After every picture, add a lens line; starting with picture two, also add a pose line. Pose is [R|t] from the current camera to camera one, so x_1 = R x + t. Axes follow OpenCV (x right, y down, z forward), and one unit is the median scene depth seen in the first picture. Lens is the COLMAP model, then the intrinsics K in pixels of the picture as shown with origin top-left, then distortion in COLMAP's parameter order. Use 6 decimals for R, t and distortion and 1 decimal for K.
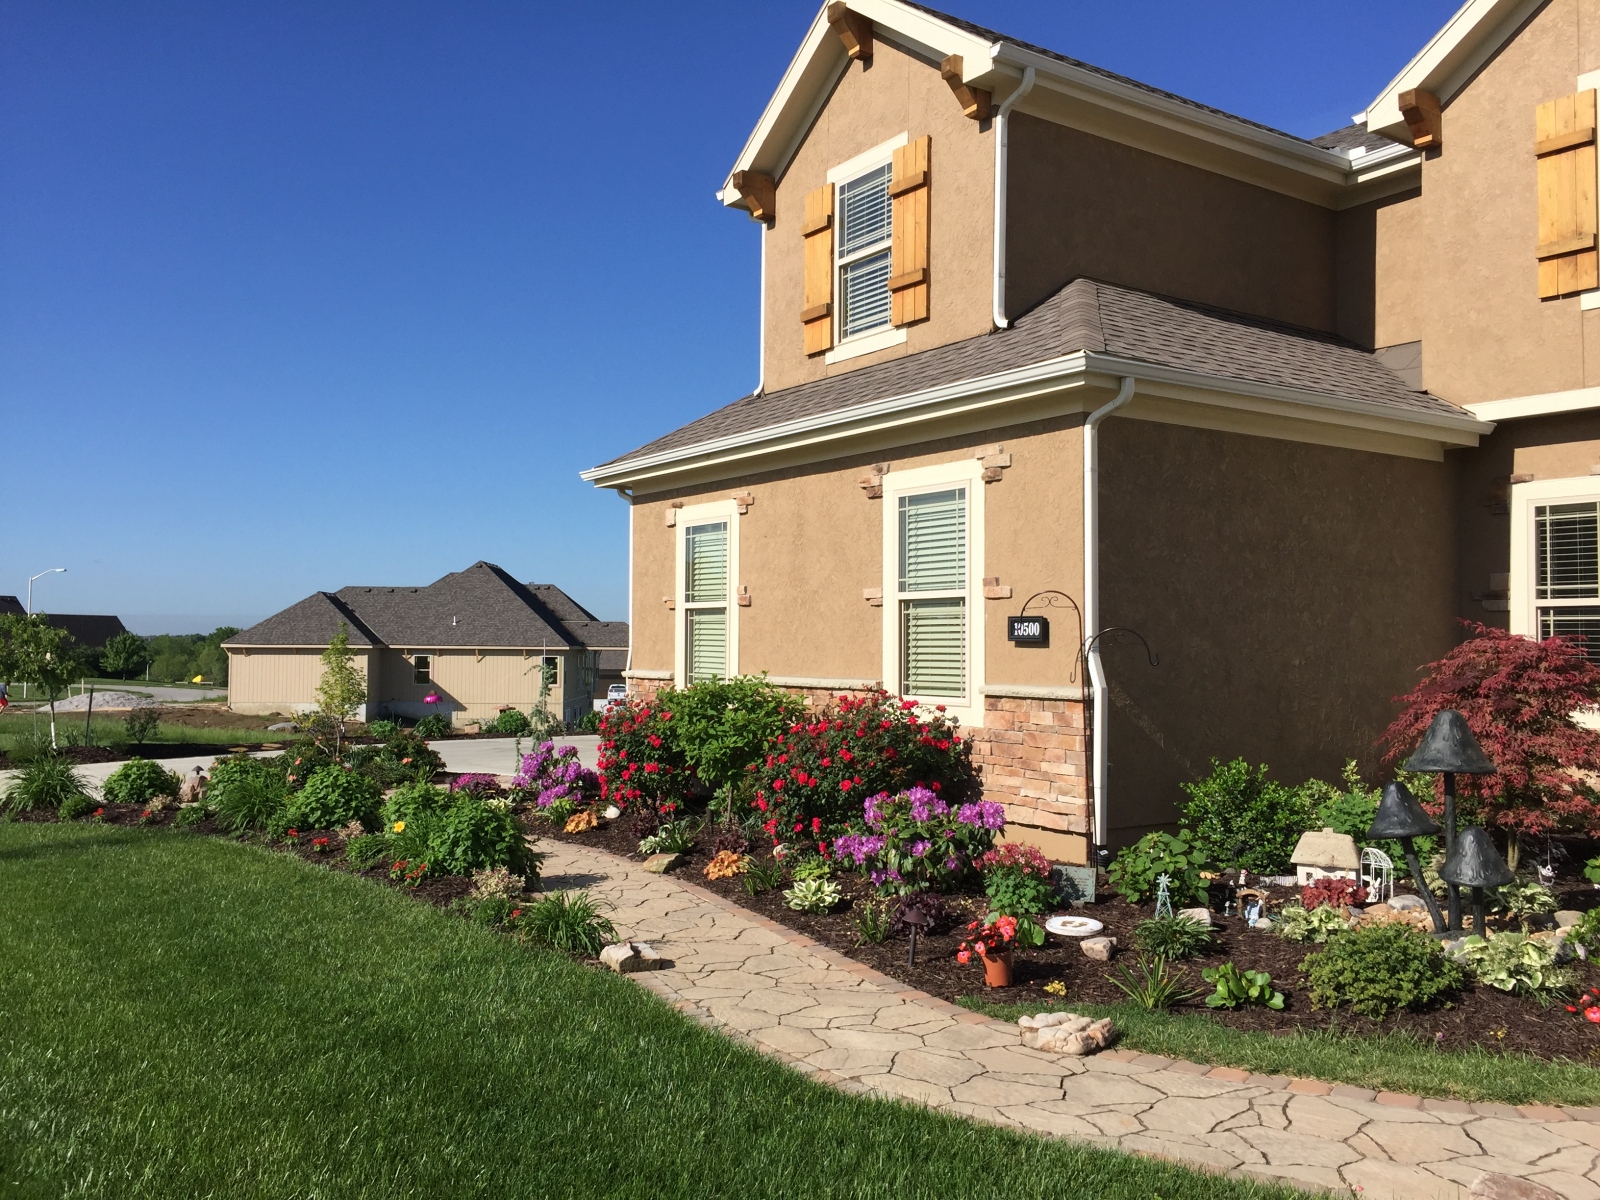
lens RADIAL K [[1358.4, 0, 800.0], [0, 1358.4, 600.0], [0, 0, 1]] dist [0.004743, 0.002217]
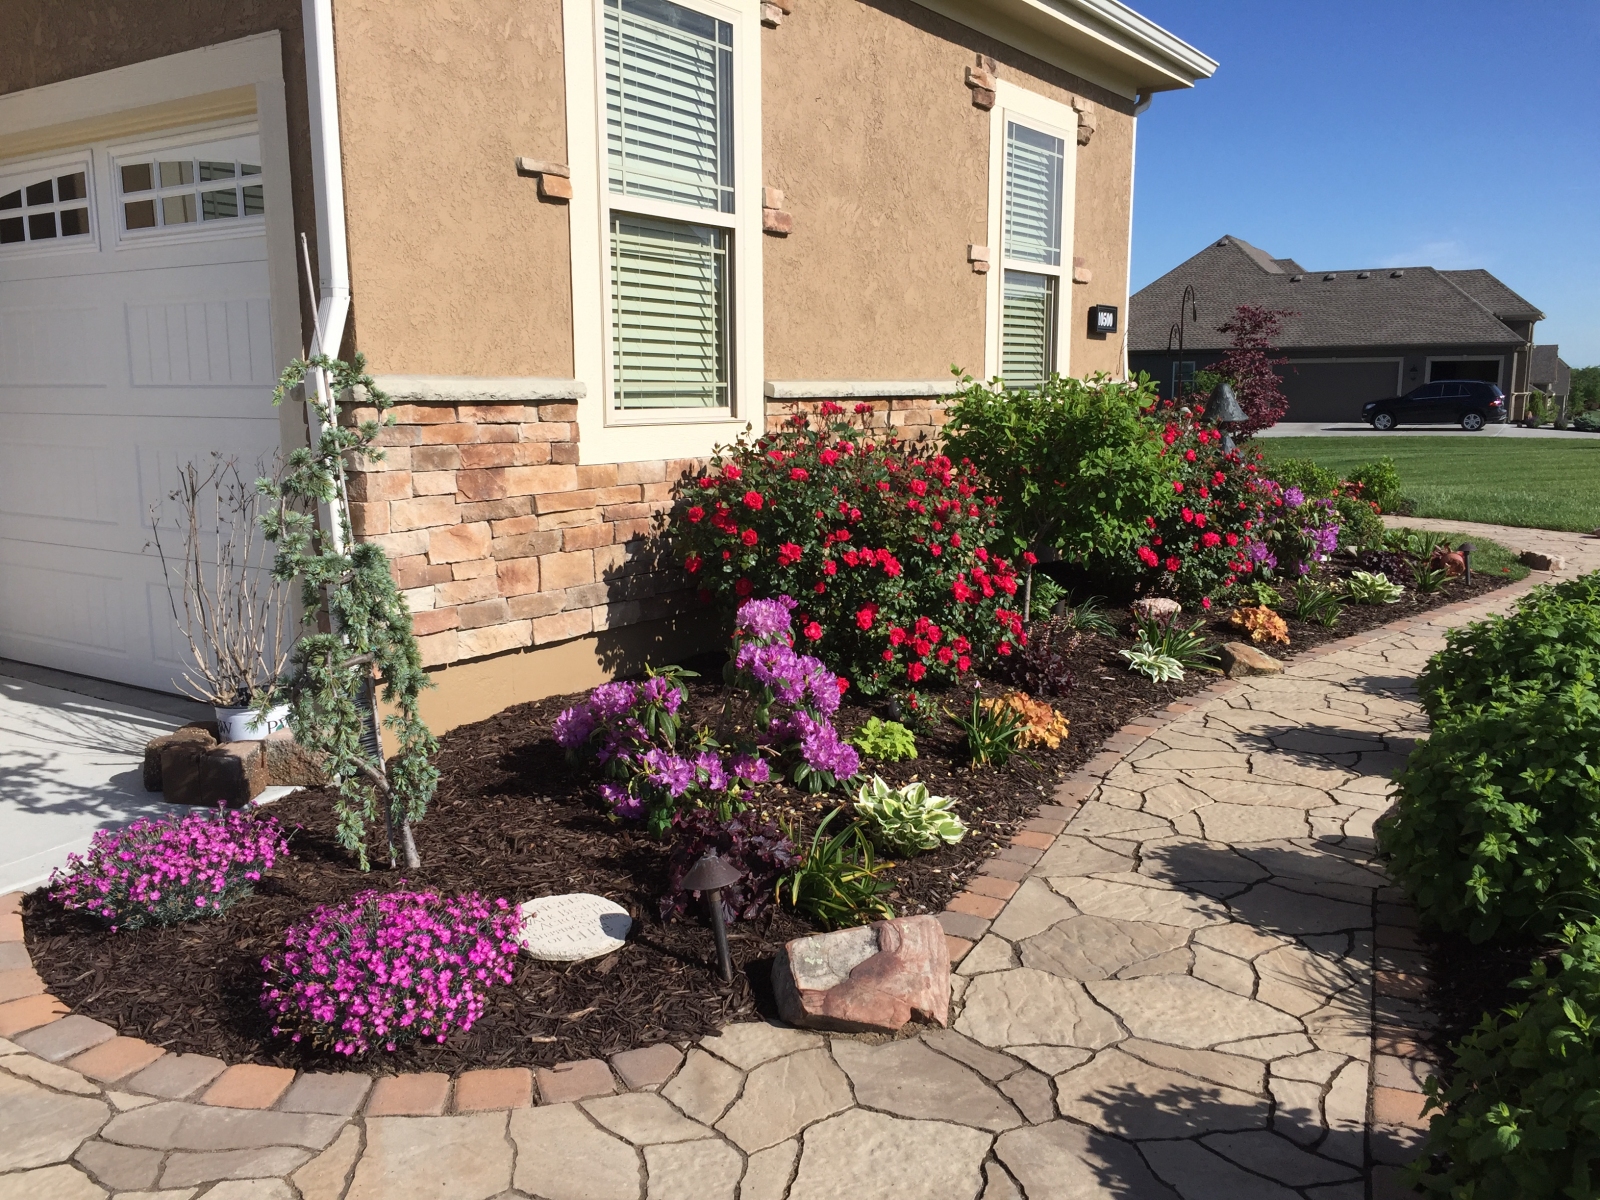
lens RADIAL K [[1358.4, 0, 800.0], [0, 1358.4, 600.0], [0, 0, 1]] dist [0.004743, 0.002217]
pose [[-0.363167, -0.151703, 0.919291, -0.610072], [-0.032902, 0.988129, 0.150064, 0.073642], [-0.931143, 0.024252, -0.363846, 1.432701]]
